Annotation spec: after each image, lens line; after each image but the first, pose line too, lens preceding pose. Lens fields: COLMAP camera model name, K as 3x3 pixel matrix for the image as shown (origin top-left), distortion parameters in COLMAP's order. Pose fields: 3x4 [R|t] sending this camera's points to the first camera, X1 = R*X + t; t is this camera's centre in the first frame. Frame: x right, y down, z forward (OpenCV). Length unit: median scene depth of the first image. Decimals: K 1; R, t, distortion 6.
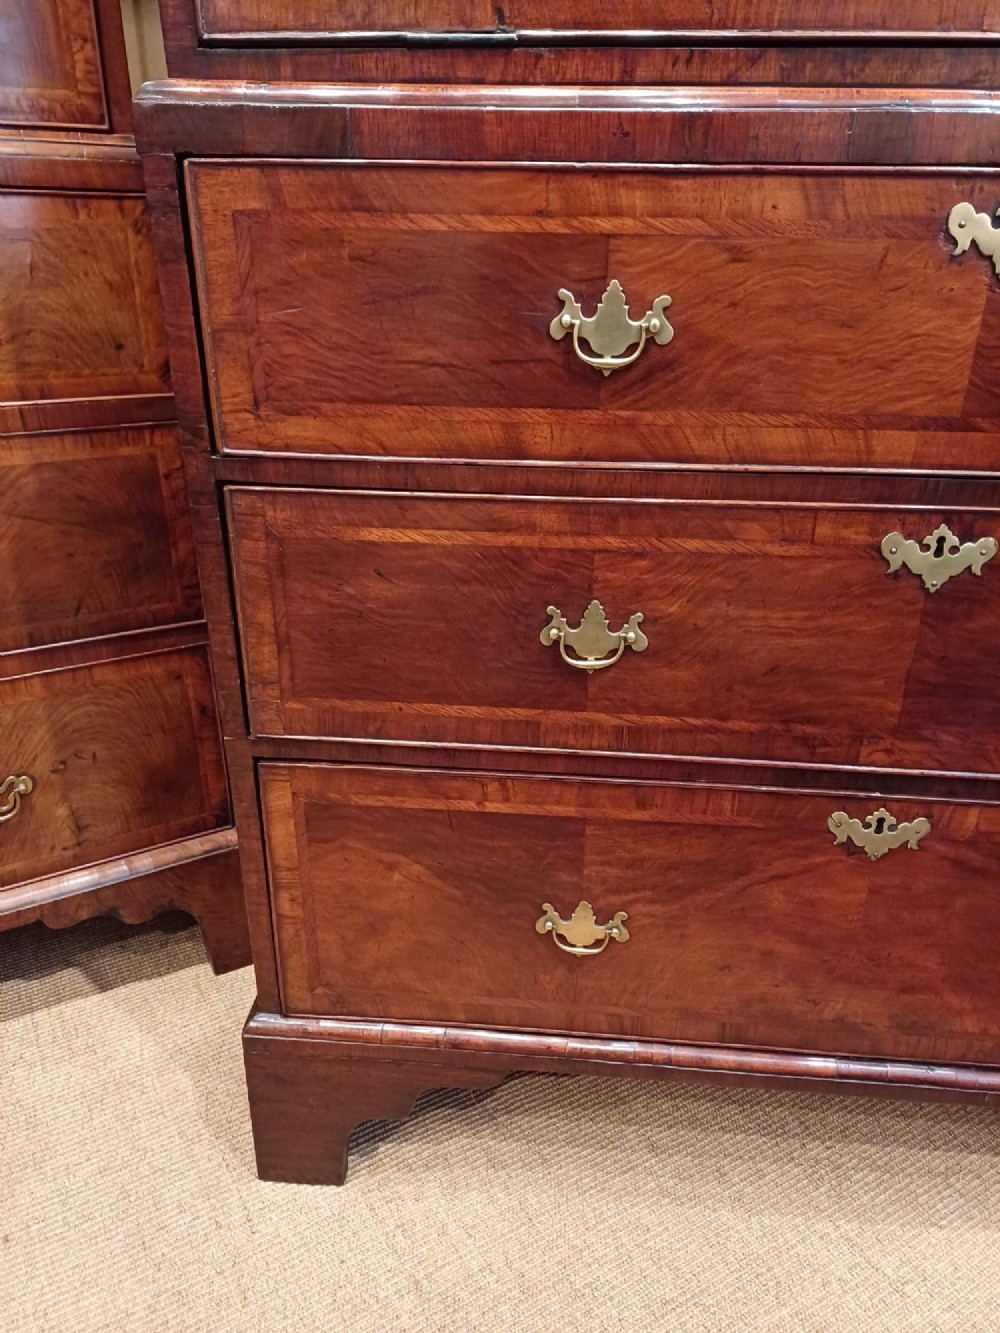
lens RADIAL K [[995.0, 0, 507.1], [0, 995.0, 670.3], [0, 0, 1]] dist [0.090386, -0.094012]
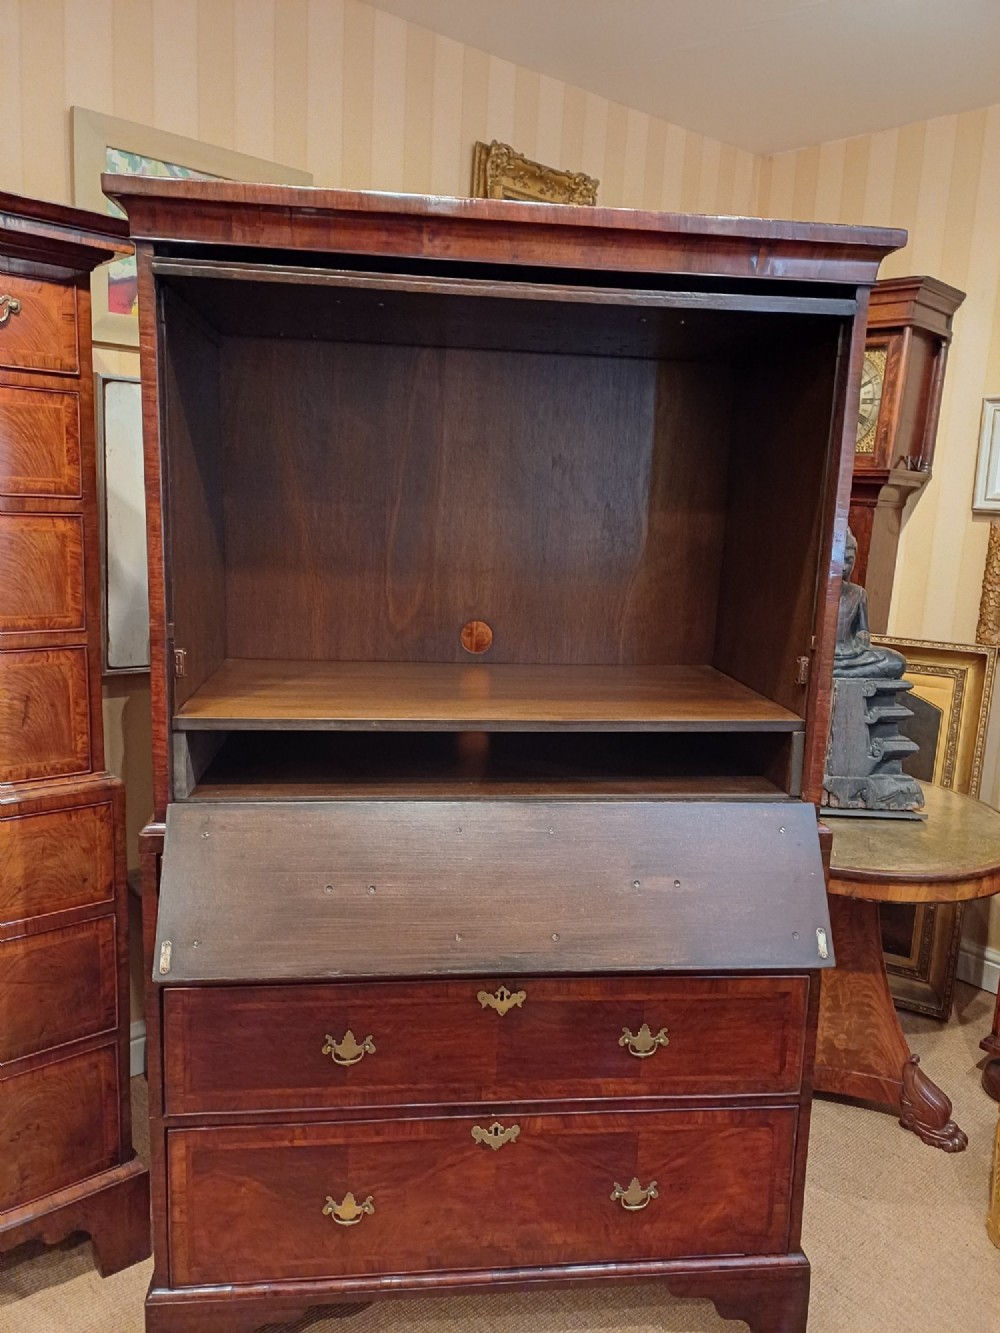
lens RADIAL K [[995.0, 0, 519.2], [0, 995.0, 661.7], [0, 0, 1]] dist [0.090386, -0.094012]
pose [[0.979737, -0.008822, 0.200092, 0.019475], [0.058978, 0.967440, -0.246132, -0.243477], [-0.191406, 0.252946, 0.948358, -1.108683]]
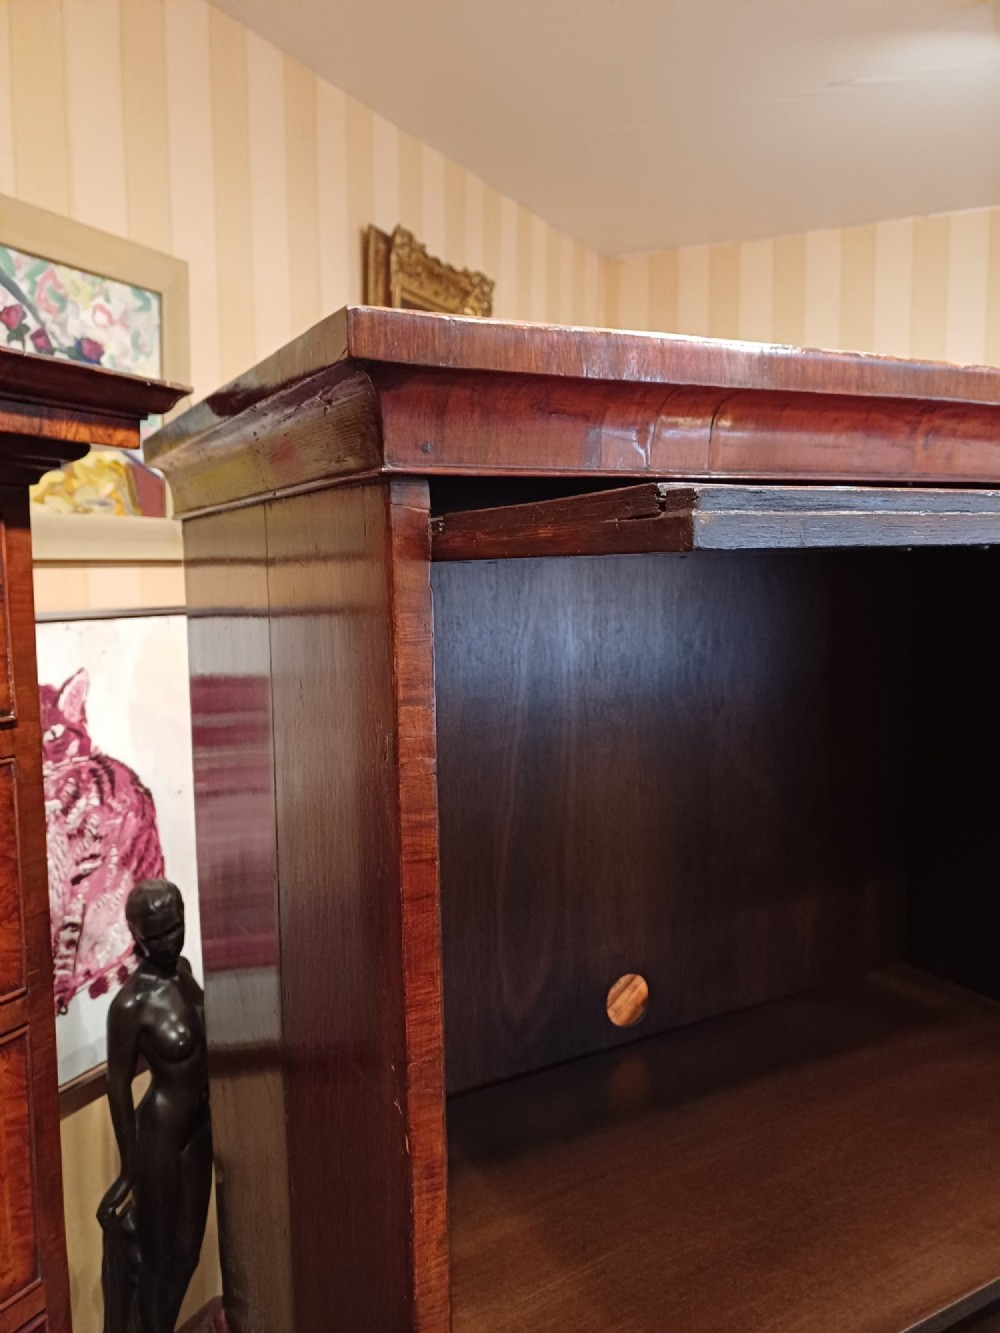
lens RADIAL K [[995.0, 0, 497.3], [0, 995.0, 658.7], [0, 0, 1]] dist [0.090386, -0.094012]
pose [[0.839594, -0.081224, 0.537107, -0.533576], [0.252014, 0.934154, -0.252675, -1.050013], [-0.481218, 0.347503, 0.804780, -0.114237]]
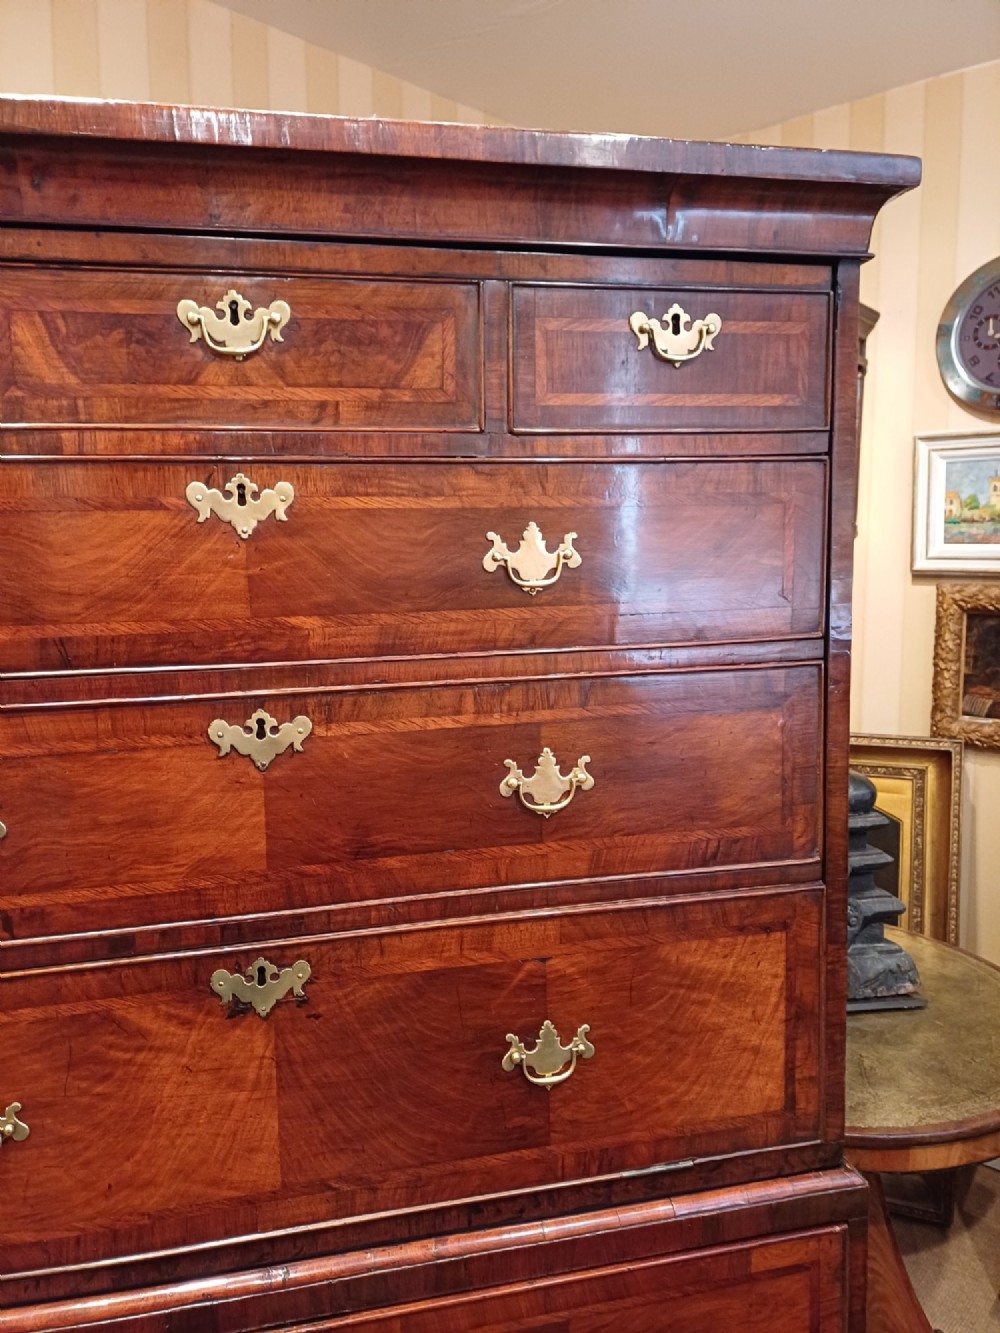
lens RADIAL K [[995.0, 0, 501.8], [0, 995.0, 664.2], [0, 0, 1]] dist [0.090386, -0.094012]
pose [[0.953989, -0.068334, 0.291953, 0.309100], [0.154932, 0.945970, -0.284847, -0.653531], [-0.256714, 0.316973, 0.913031, -0.428689]]
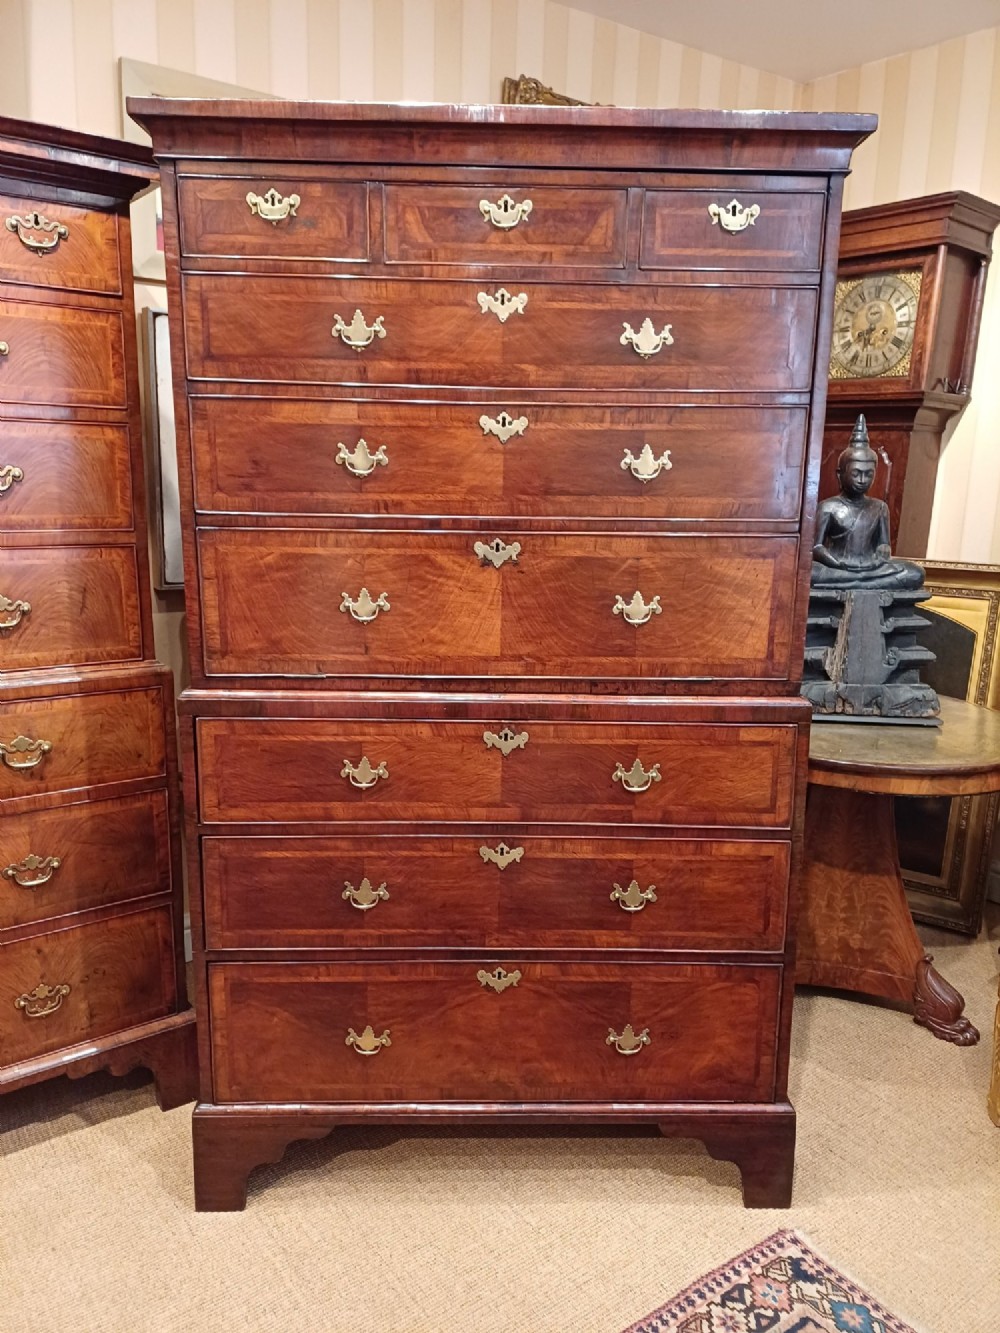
lens RADIAL K [[995.0, 0, 510.0], [0, 995.0, 671.6], [0, 0, 1]] dist [0.090386, -0.094012]
pose [[0.993645, -0.018319, 0.111054, 0.154081], [0.042484, 0.974723, -0.219341, -0.013376], [-0.104229, 0.222665, 0.969307, -1.241689]]
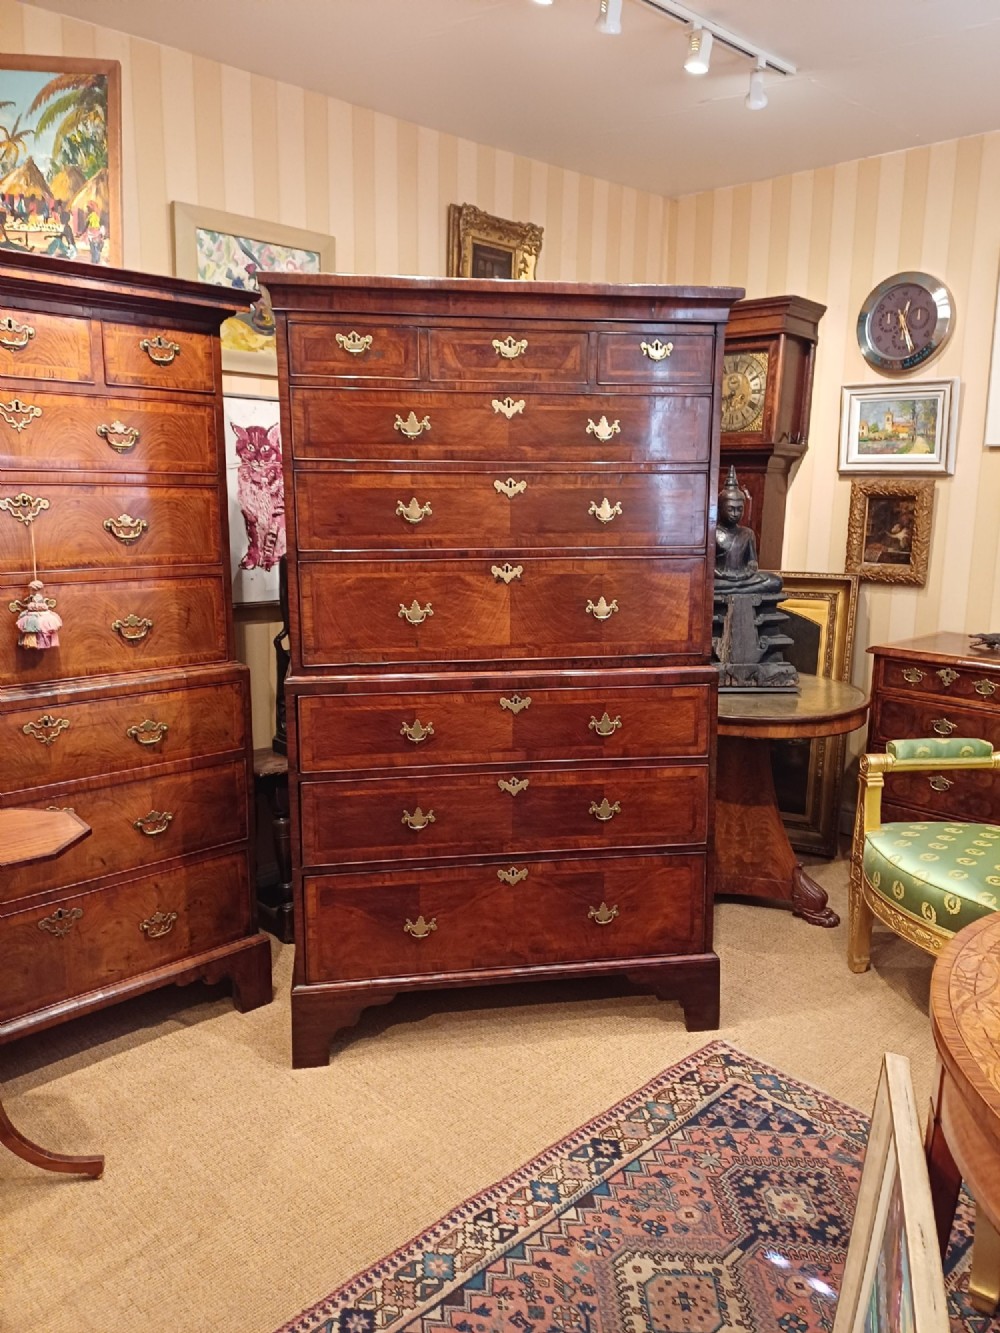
lens RADIAL K [[996.7, 0, 517.7], [0, 996.7, 655.9], [0, 0, 1]] dist [0.108837, -0.097446]
pose [[0.967394, -0.051501, 0.247984, -0.337615], [0.113498, 0.963447, -0.242671, 0.249837], [-0.226421, 0.262904, 0.937878, -2.007115]]
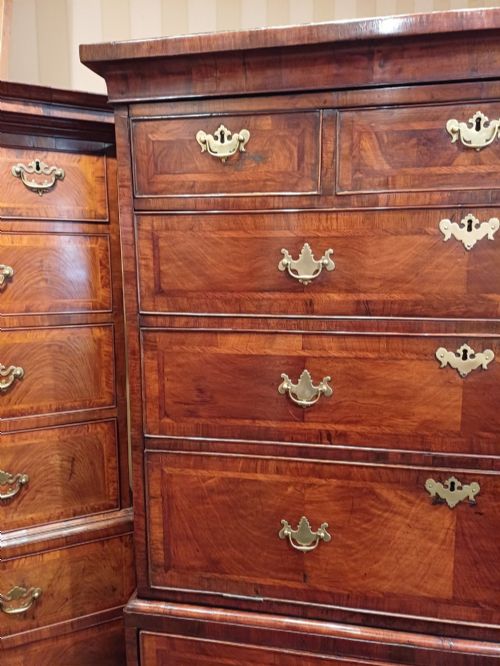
lens RADIAL K [[502.9, 0, 260.4], [0, 502.9, 332.2], [0, 0, 1]] dist [0.074777, -0.070501]
pose [[0.995668, -0.001517, -0.092969, 0.095981], [-0.023985, 0.961836, -0.272572, -0.689986], [0.089834, 0.273622, 0.957633, -0.370614]]
